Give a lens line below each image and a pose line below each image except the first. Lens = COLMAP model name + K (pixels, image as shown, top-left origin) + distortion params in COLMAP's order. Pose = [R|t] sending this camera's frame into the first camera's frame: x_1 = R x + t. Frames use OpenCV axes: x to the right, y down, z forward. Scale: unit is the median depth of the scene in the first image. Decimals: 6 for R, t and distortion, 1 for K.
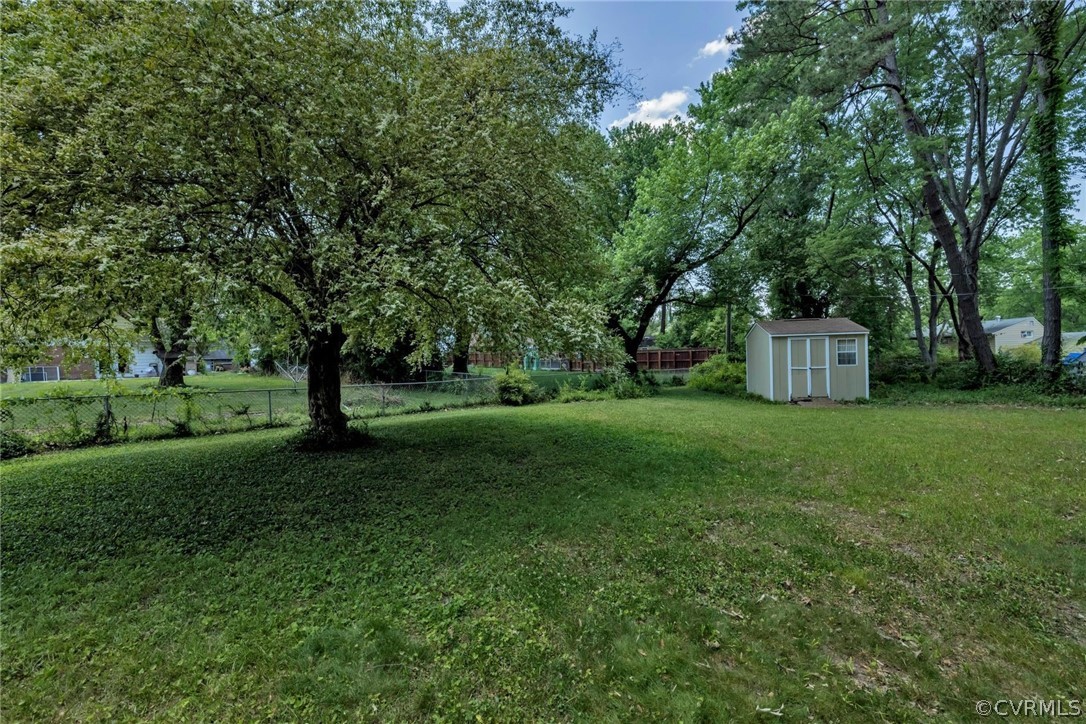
lens RADIAL K [[514.7, 0, 541.1], [0, 514.7, 354.9], [0, 0, 1]] dist [-0.003368, 0.000147]
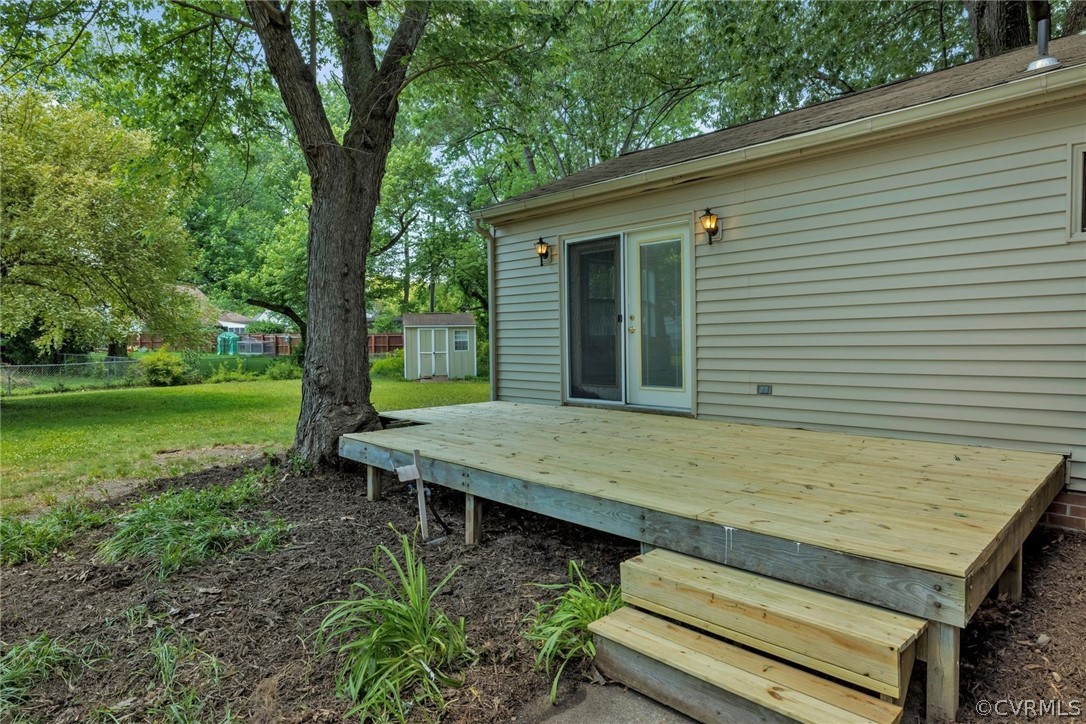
lens RADIAL K [[622.6, 0, 543.0], [0, 622.6, 362.0], [0, 0, 1]] dist [-0.001247, -0.000084]
pose [[0.913369, -0.002258, 0.407127, 0.144477], [-0.013526, 0.999264, 0.035888, -0.009792], [-0.406908, -0.038286, 0.912666, -0.503148]]
